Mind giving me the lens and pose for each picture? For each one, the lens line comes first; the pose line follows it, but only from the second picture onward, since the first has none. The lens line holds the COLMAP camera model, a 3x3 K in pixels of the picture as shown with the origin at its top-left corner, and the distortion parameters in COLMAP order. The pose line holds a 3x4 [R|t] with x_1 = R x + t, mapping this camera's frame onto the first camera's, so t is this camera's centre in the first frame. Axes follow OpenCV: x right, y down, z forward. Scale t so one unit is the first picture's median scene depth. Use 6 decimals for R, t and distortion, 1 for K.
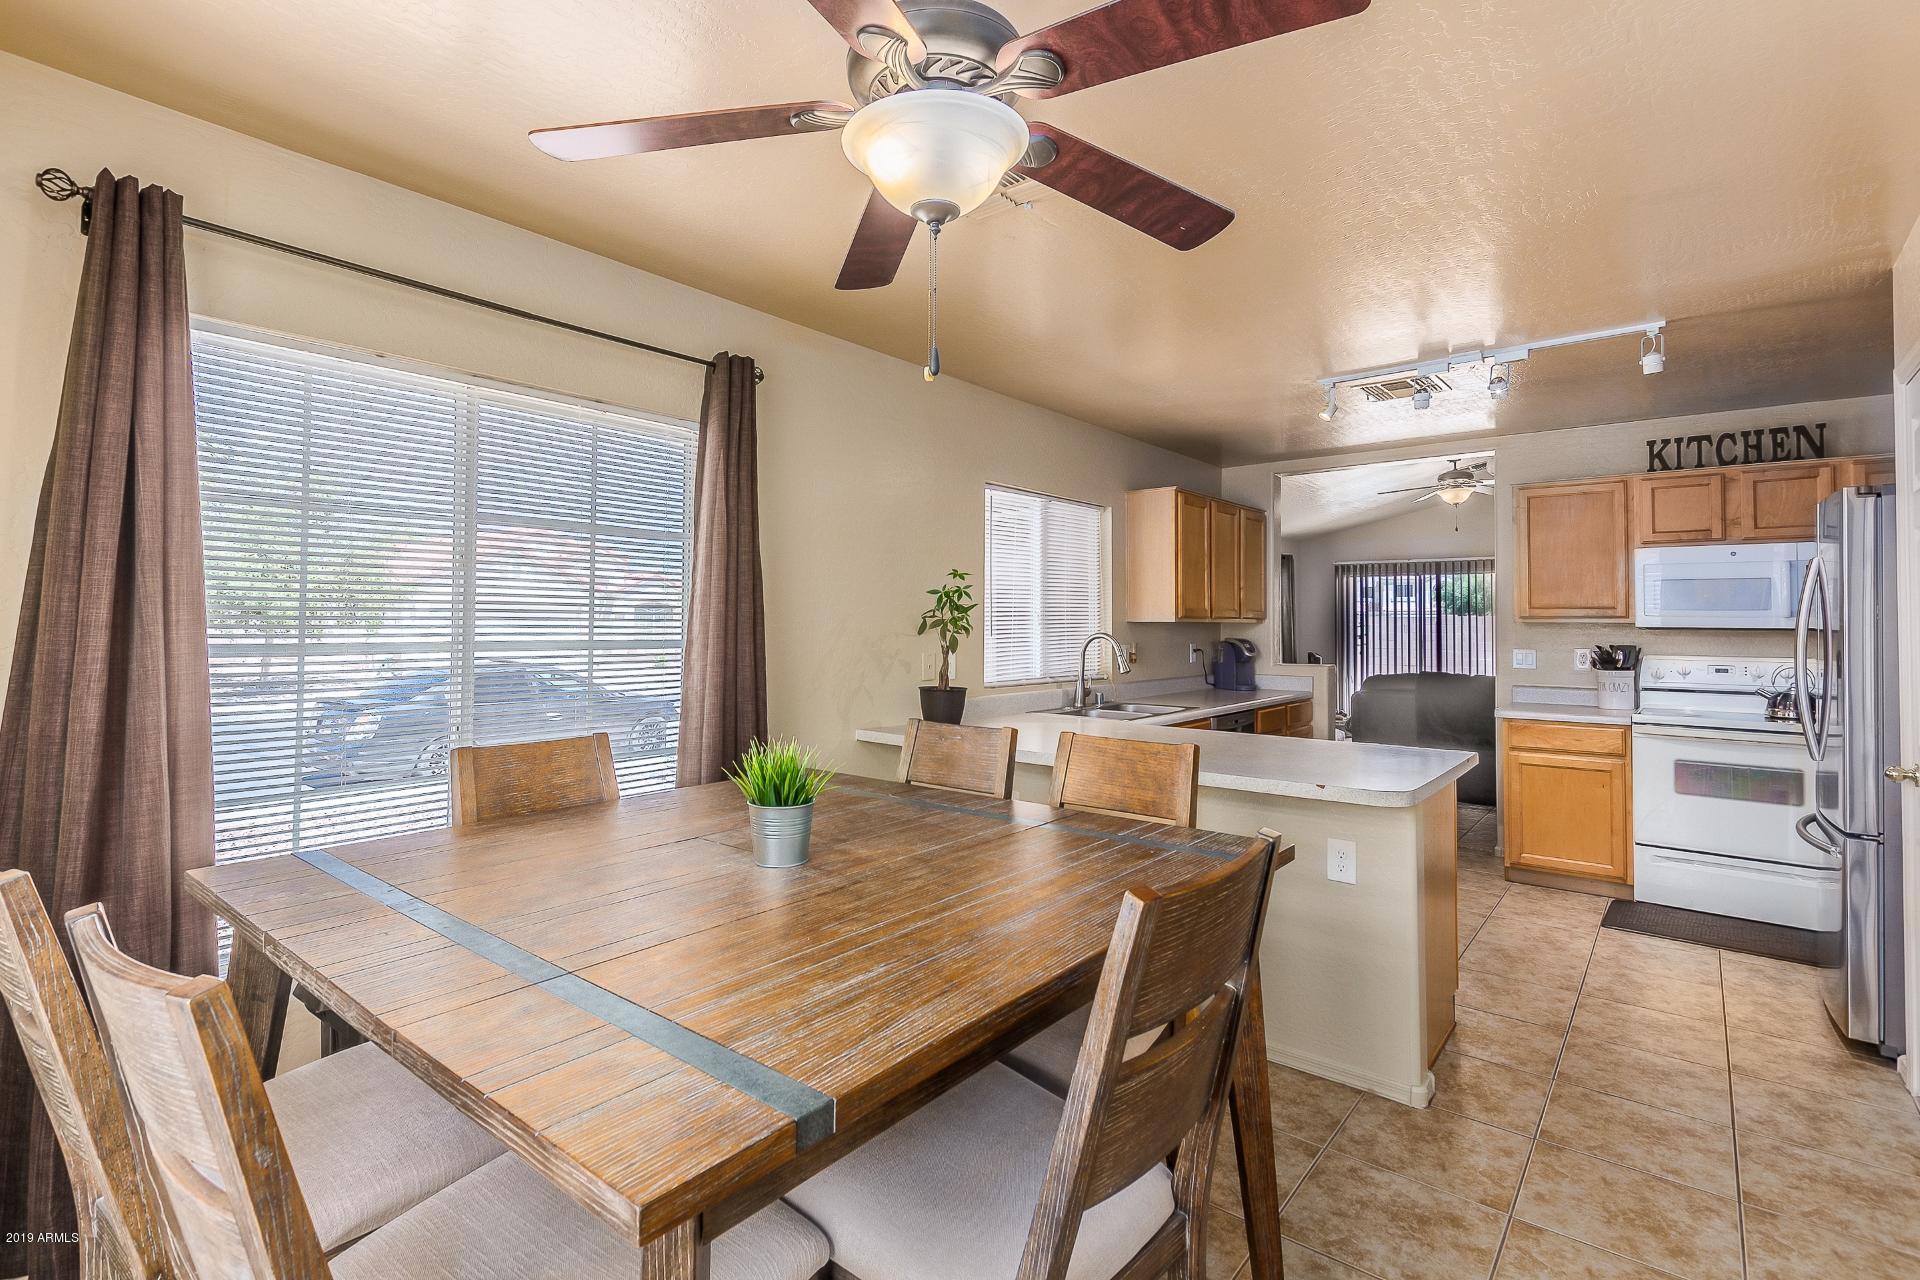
lens RADIAL K [[887.6, 0, 960.0], [0, 887.6, 640.0], [0, 0, 1]] dist [0.003118, -0.000200]
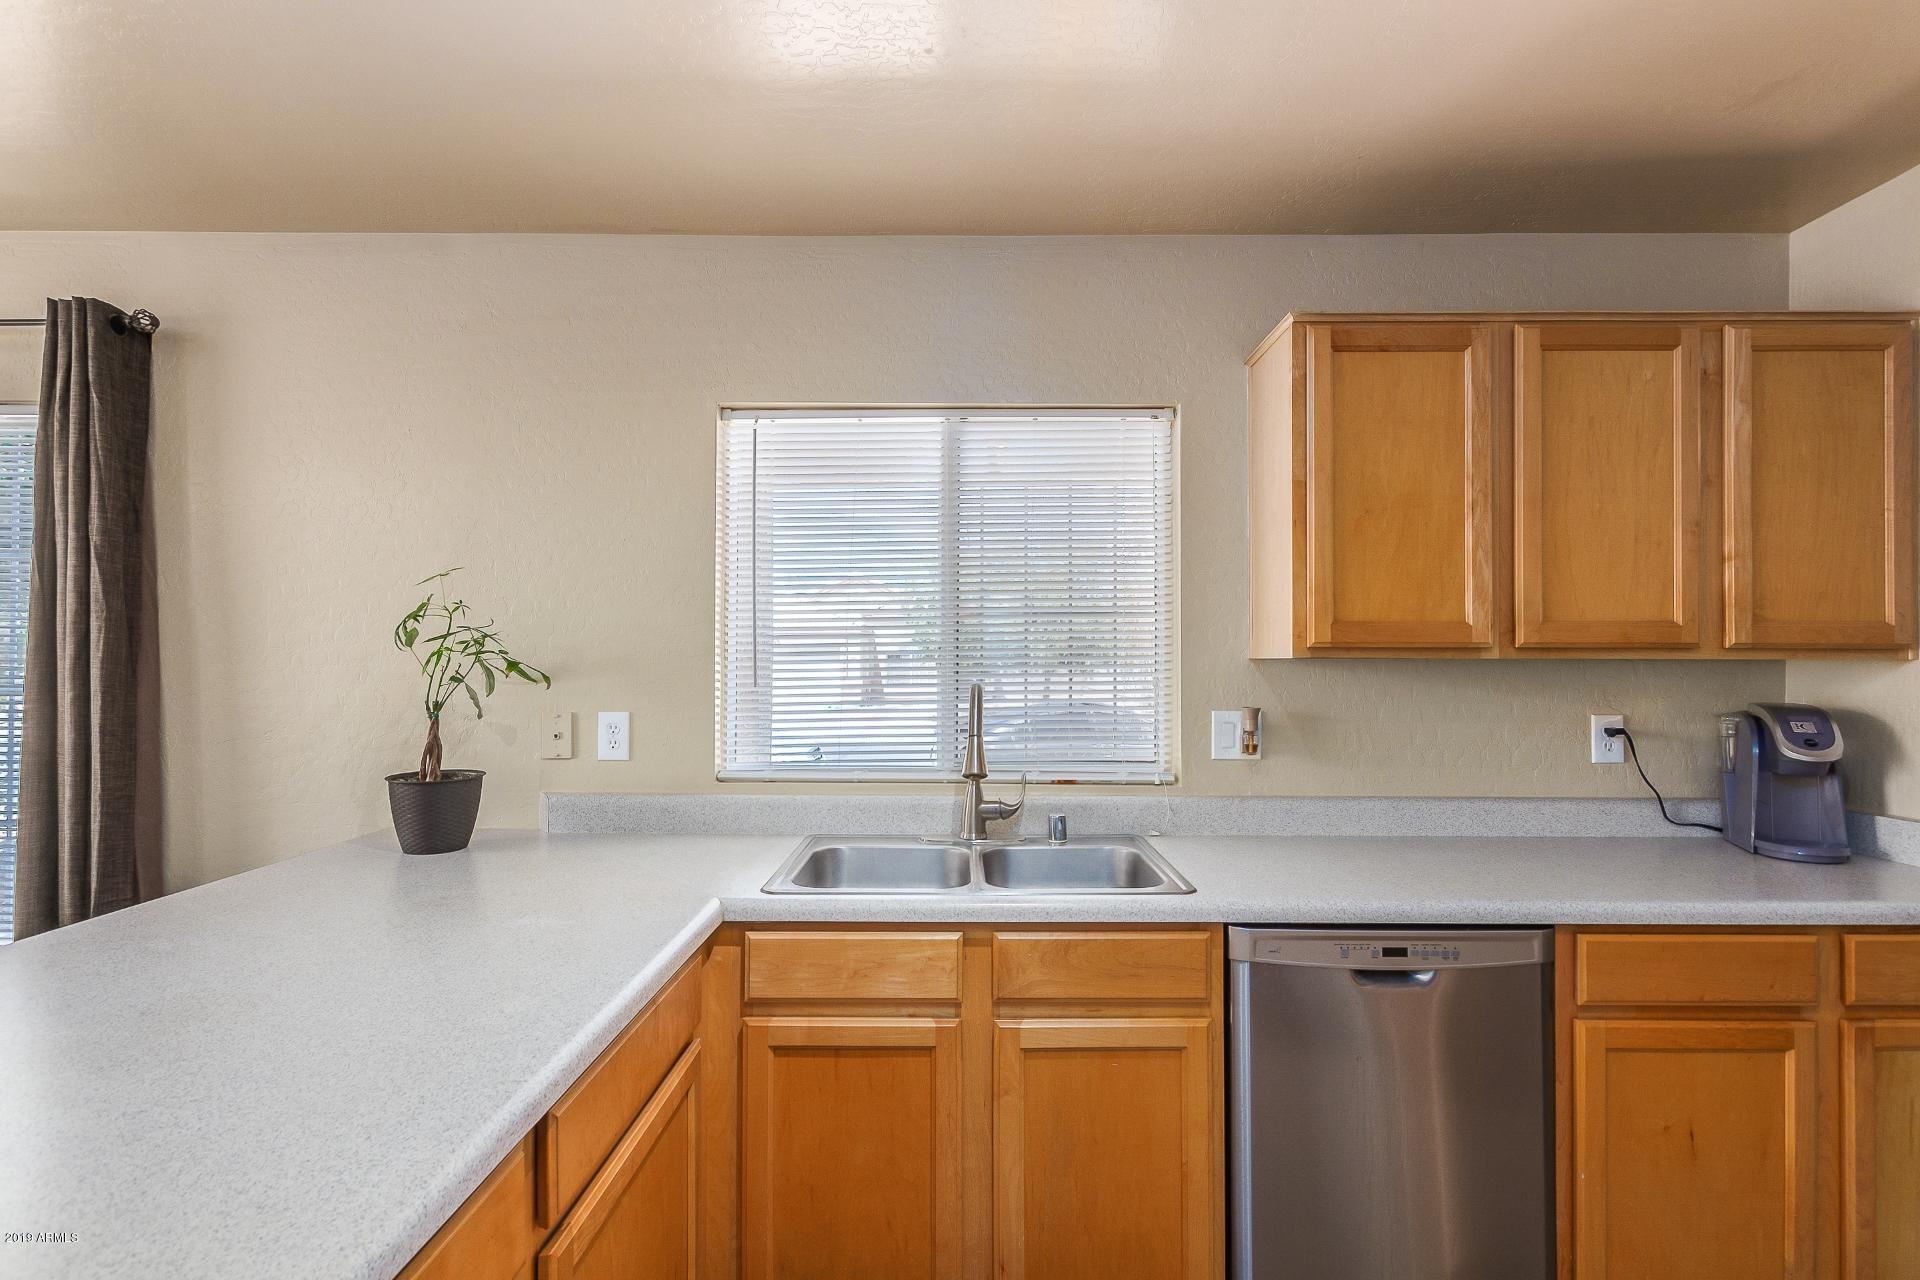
lens RADIAL K [[921.8, 0, 960.0], [0, 921.8, 640.0], [0, 0, 1]] dist [0.016470, 0.000001]
pose [[0.628653, -0.003445, -0.777678, 0.462884], [-0.008713, 0.999896, -0.011473, -0.023842], [0.777637, 0.013988, 0.628558, 0.622538]]
